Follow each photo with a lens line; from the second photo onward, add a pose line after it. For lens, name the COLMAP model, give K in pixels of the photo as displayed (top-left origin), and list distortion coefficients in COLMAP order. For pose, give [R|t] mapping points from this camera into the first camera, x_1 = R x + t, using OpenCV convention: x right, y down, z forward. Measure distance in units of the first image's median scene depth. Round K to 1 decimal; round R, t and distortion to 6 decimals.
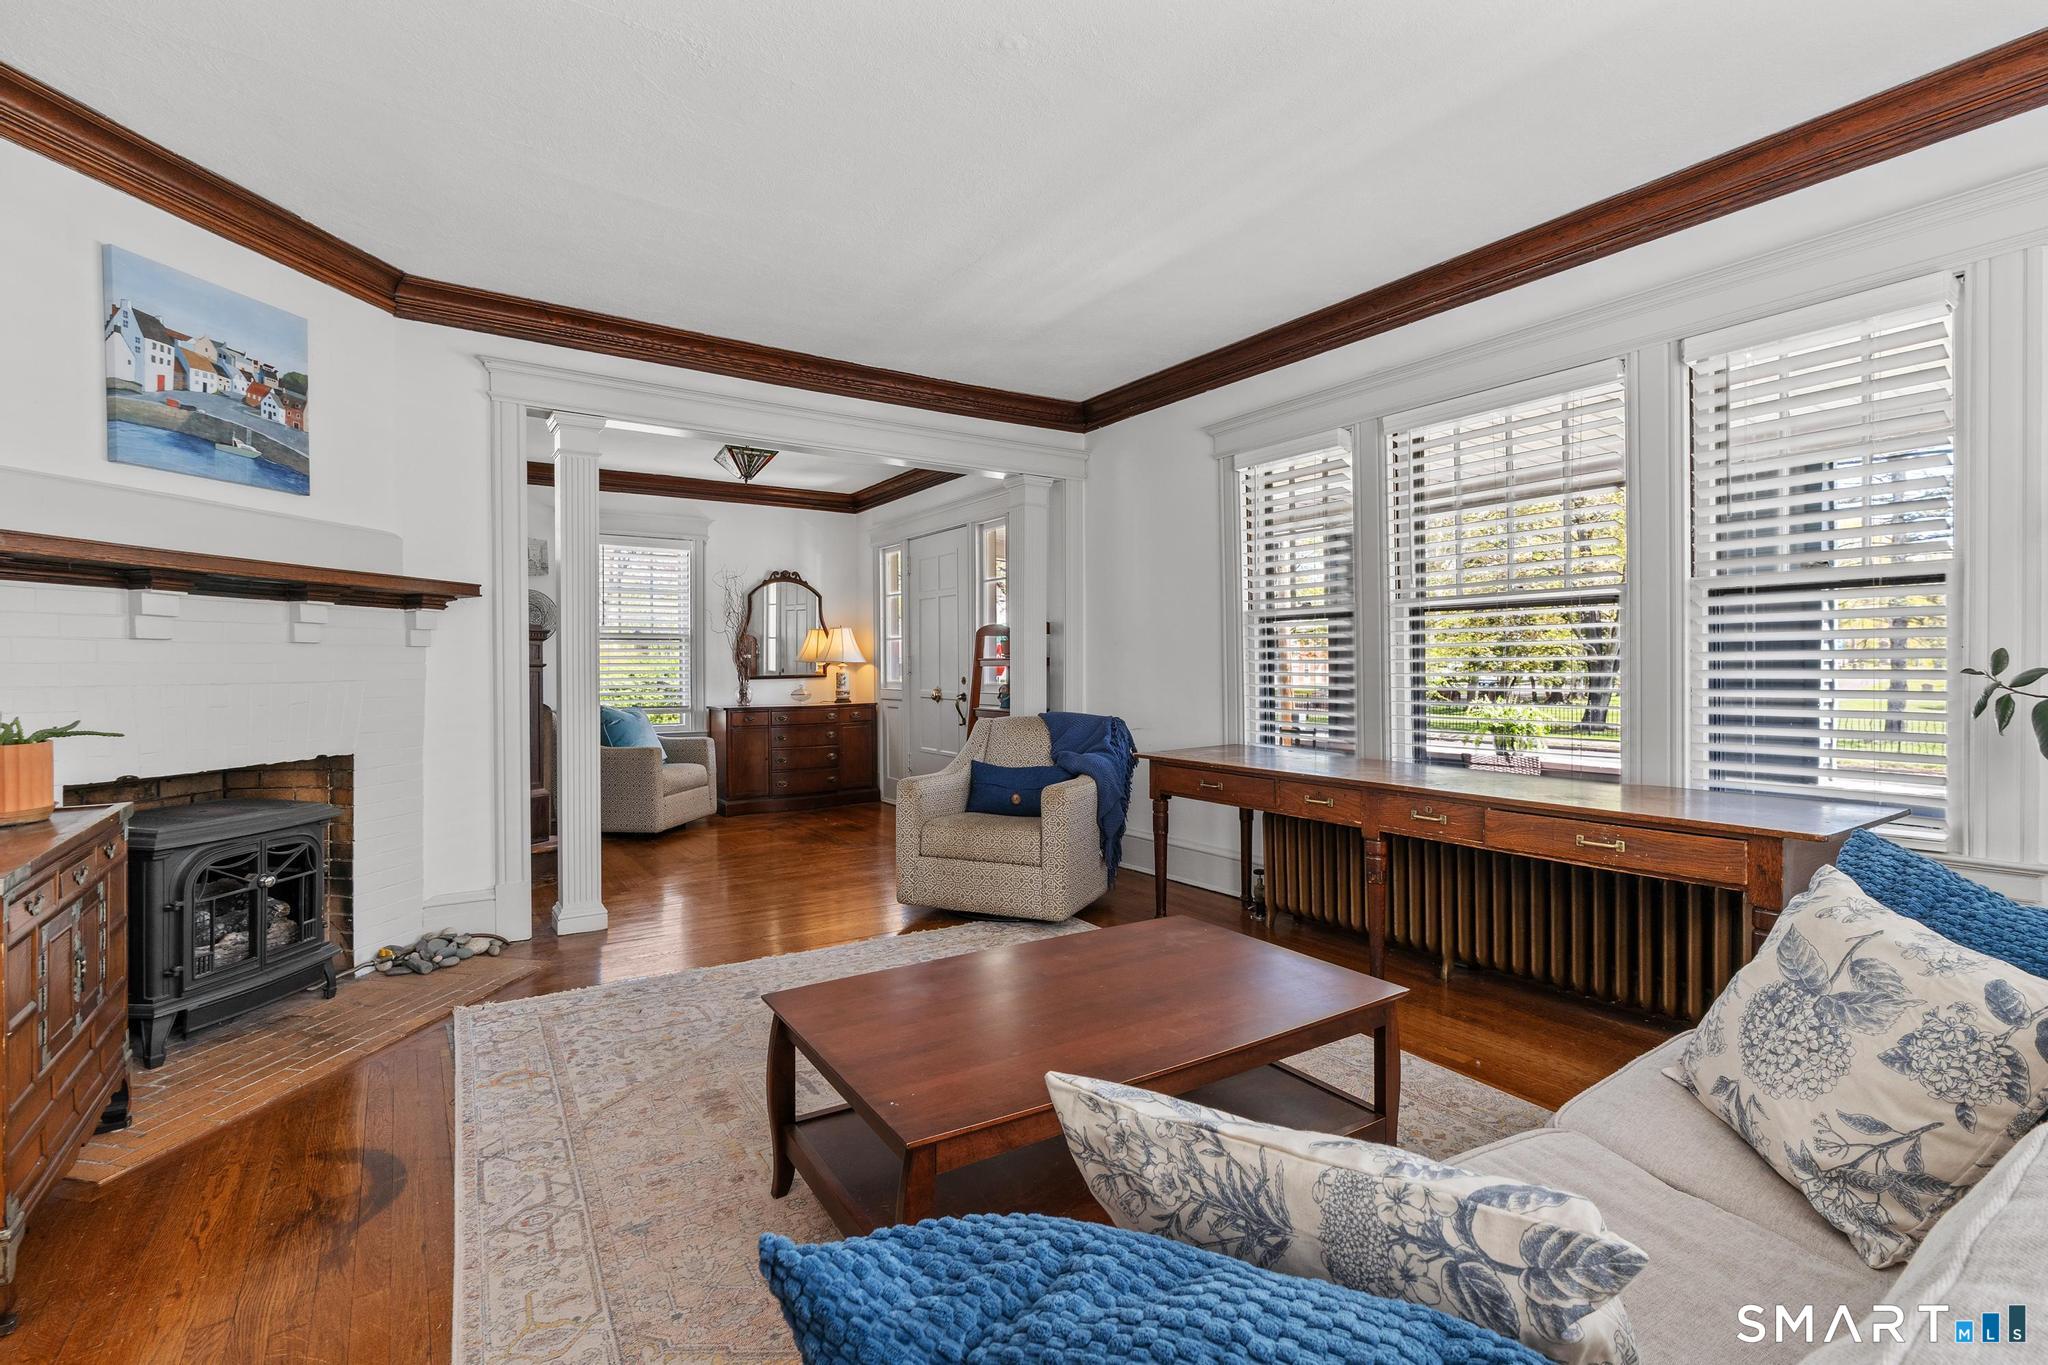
lens RADIAL K [[921.1, 0, 1024.7], [0, 921.1, 675.8], [0, 0, 1]] dist [-0.013676, 0.003746]
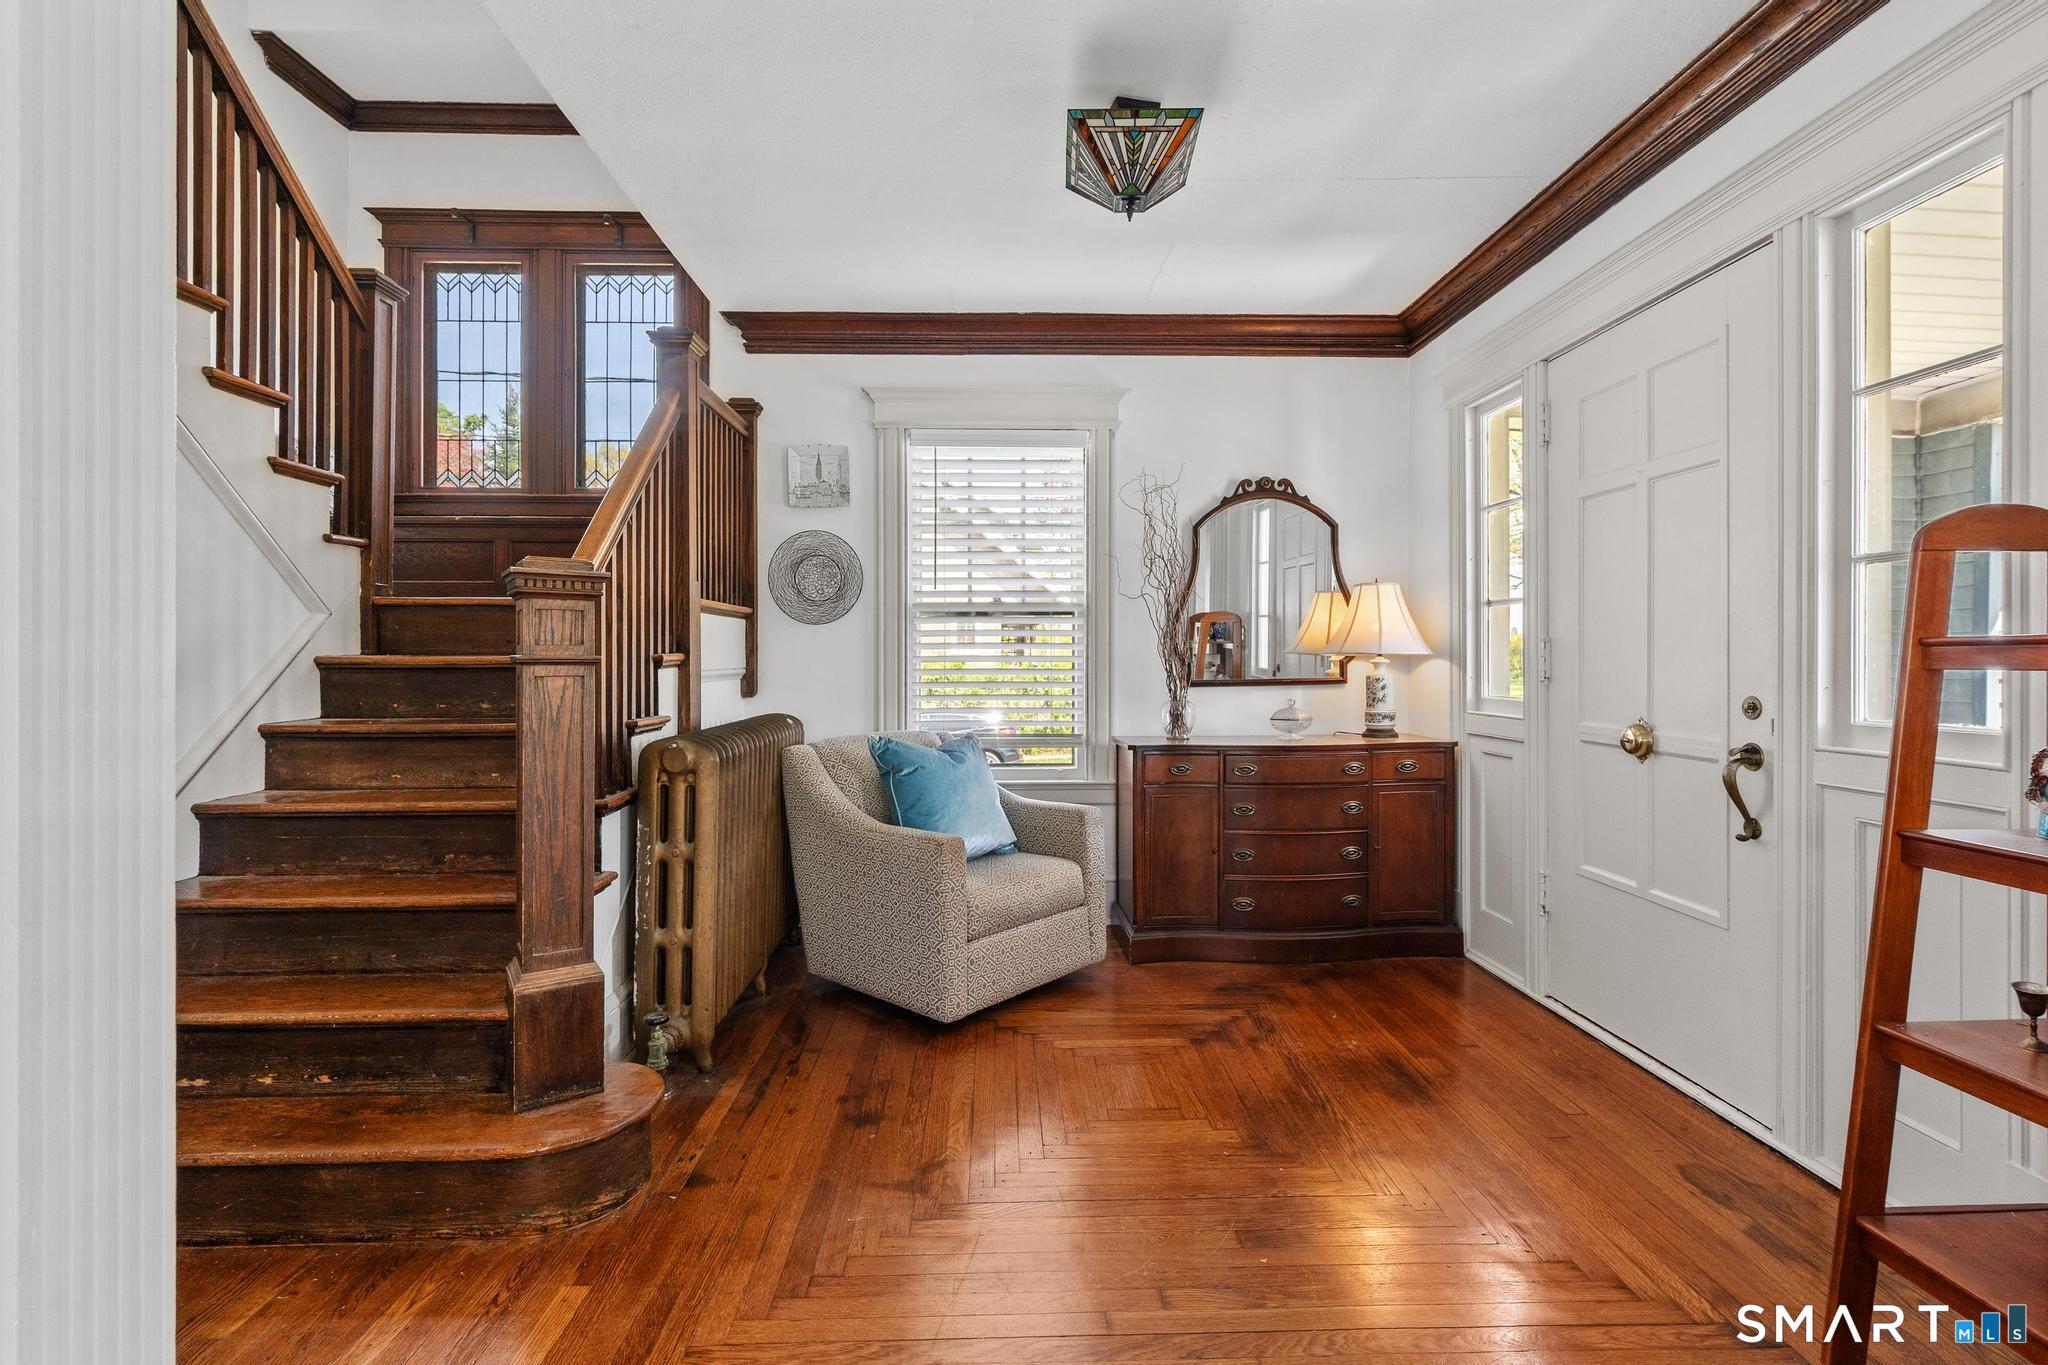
lens RADIAL K [[921.1, 0, 1025.6], [0, 921.1, 674.0], [0, 0, 1]] dist [-0.013676, 0.003746]
pose [[0.842223, 0.008982, -0.539054, -0.098759], [-0.006024, 0.999956, 0.007251, -0.007050], [0.539095, -0.002860, 0.842240, 0.516001]]
